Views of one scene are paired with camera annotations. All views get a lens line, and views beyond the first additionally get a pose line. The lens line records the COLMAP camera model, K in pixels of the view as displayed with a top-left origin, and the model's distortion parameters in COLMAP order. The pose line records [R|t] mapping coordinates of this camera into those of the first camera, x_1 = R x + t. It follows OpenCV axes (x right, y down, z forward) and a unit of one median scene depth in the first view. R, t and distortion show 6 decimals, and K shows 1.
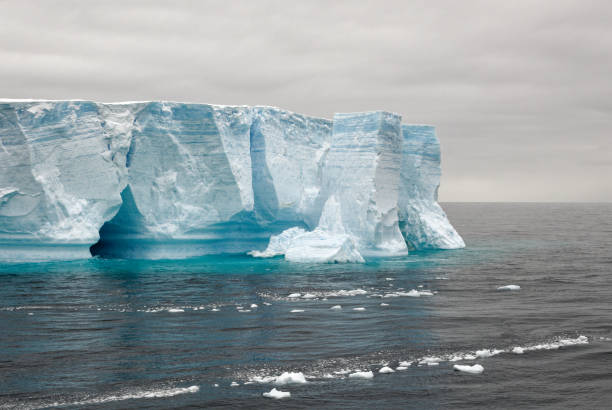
lens RADIAL K [[1223.4, 0, 306.0], [0, 1223.4, 205.0], [0, 0, 1]] dist [0.035865, 0.225803]
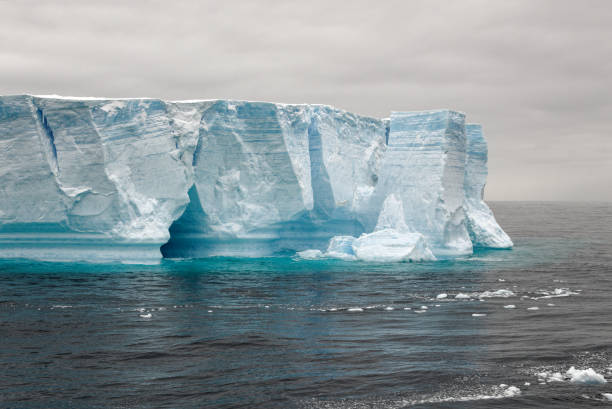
lens RADIAL K [[1223.4, 0, 306.0], [0, 1223.4, 204.5], [0, 0, 1]] dist [0.035865, 0.225803]
pose [[0.998695, -0.001982, 0.051037, -0.103519], [0.001950, 0.999998, 0.000668, -0.000168], [-0.051039, -0.000567, 0.998697, 0.004965]]
